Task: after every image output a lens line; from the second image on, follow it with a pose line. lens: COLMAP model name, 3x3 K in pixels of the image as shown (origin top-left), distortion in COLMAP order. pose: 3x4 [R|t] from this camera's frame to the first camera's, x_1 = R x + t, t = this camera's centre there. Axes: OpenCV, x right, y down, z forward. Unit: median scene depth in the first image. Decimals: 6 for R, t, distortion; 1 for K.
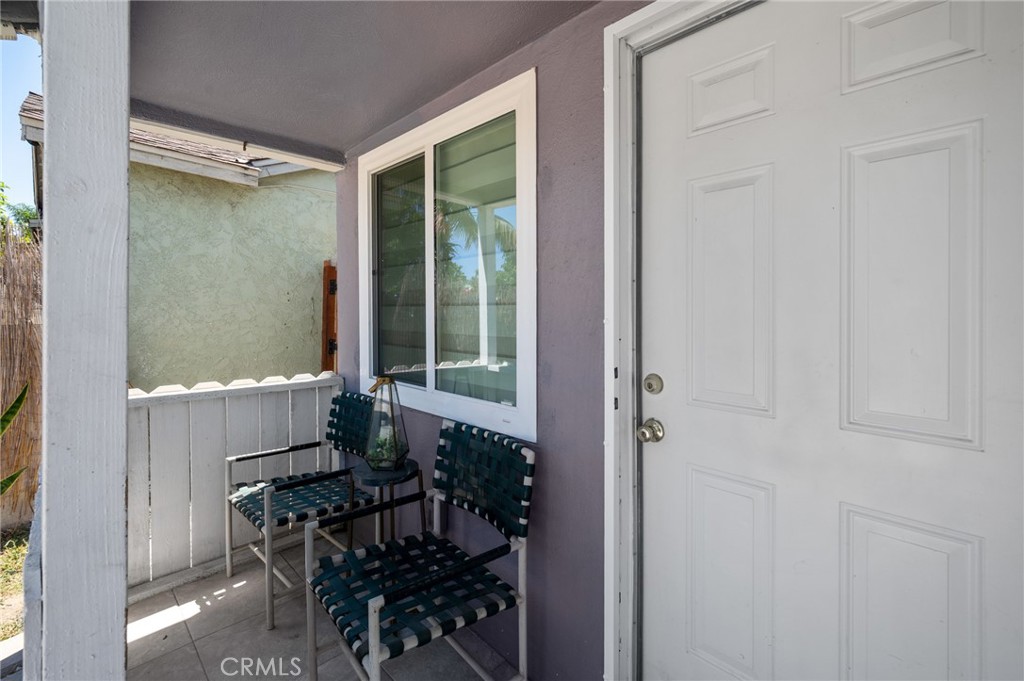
lens RADIAL K [[440.6, 0, 509.8], [0, 440.6, 312.9], [0, 0, 1]] dist [-0.011365, -0.000119]
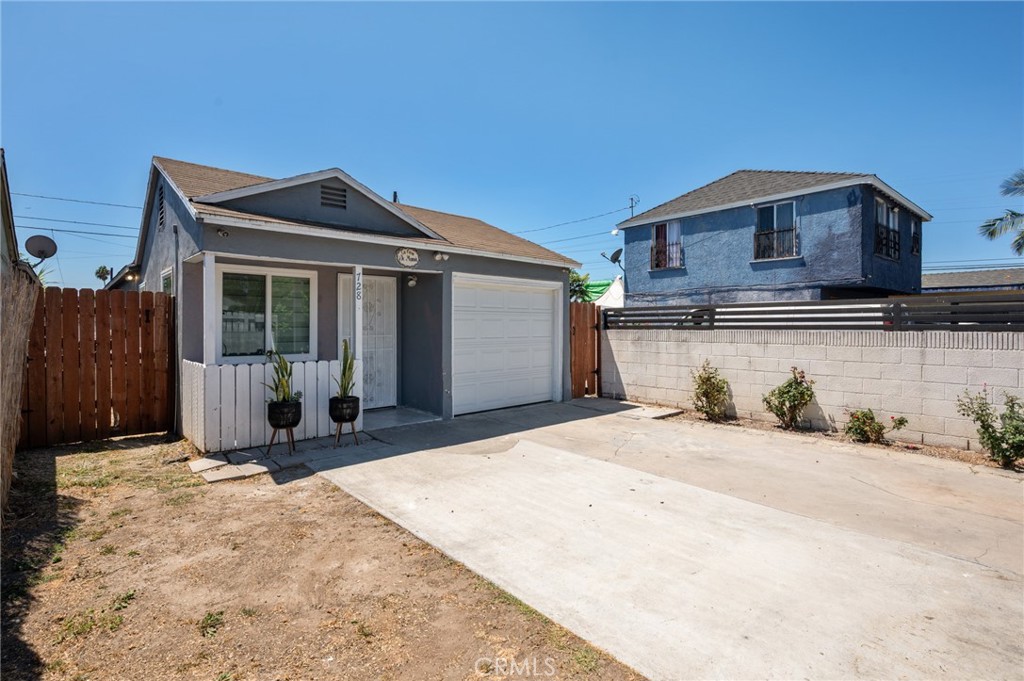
lens RADIAL K [[482.8, 0, 510.6], [0, 482.8, 326.3], [0, 0, 1]] dist [-0.000107, 0.000118]
pose [[0.059670, -0.011855, 0.998148, -4.142733], [-0.002609, 0.999924, 0.012032, -0.083097], [-0.998215, -0.003323, 0.059634, -1.047997]]
